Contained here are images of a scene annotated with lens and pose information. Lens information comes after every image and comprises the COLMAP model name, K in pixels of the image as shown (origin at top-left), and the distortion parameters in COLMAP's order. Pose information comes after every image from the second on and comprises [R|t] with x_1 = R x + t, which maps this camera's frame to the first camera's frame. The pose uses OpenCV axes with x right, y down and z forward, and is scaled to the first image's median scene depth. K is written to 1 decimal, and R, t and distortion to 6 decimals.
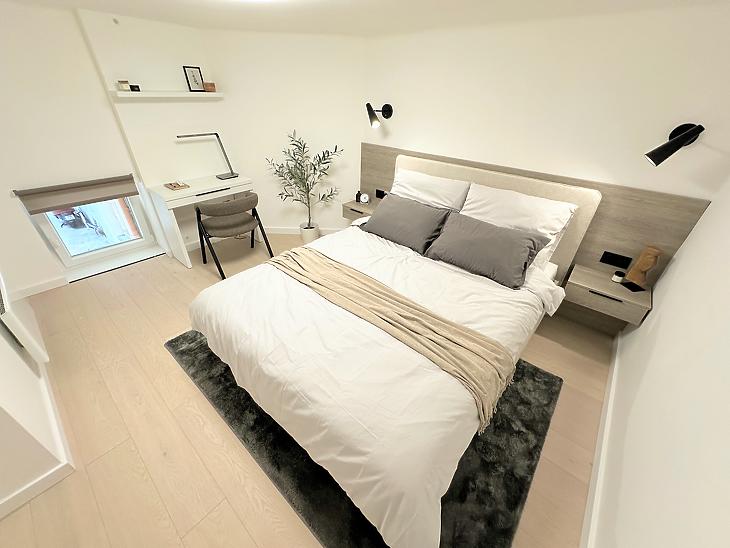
lens RADIAL K [[292.3, 0, 362.7], [0, 292.3, 275.6], [0, 0, 1]] dist [-0.001713, 0.000843]
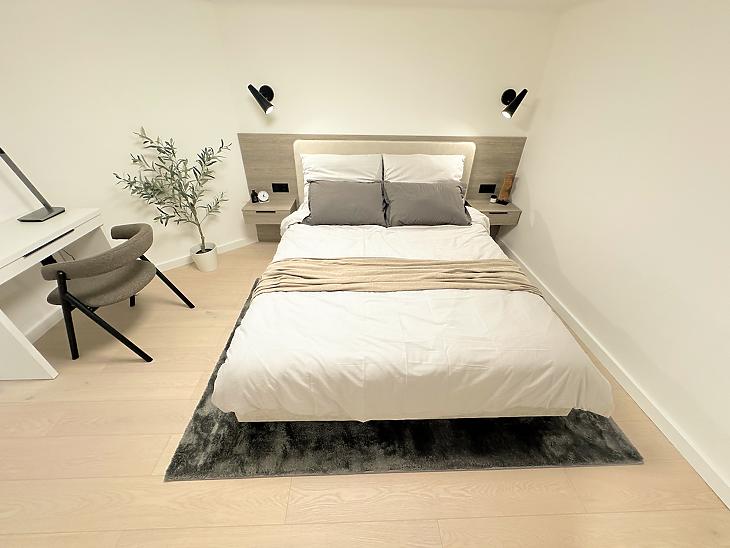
lens RADIAL K [[292.3, 0, 365.8], [0, 292.3, 274.4], [0, 0, 1]] dist [-0.001713, 0.000843]
pose [[0.733536, -0.389290, 0.557116, -0.536593], [0.369842, 0.916352, 0.153351, -0.106358], [-0.570212, 0.093557, 0.816153, 0.195162]]
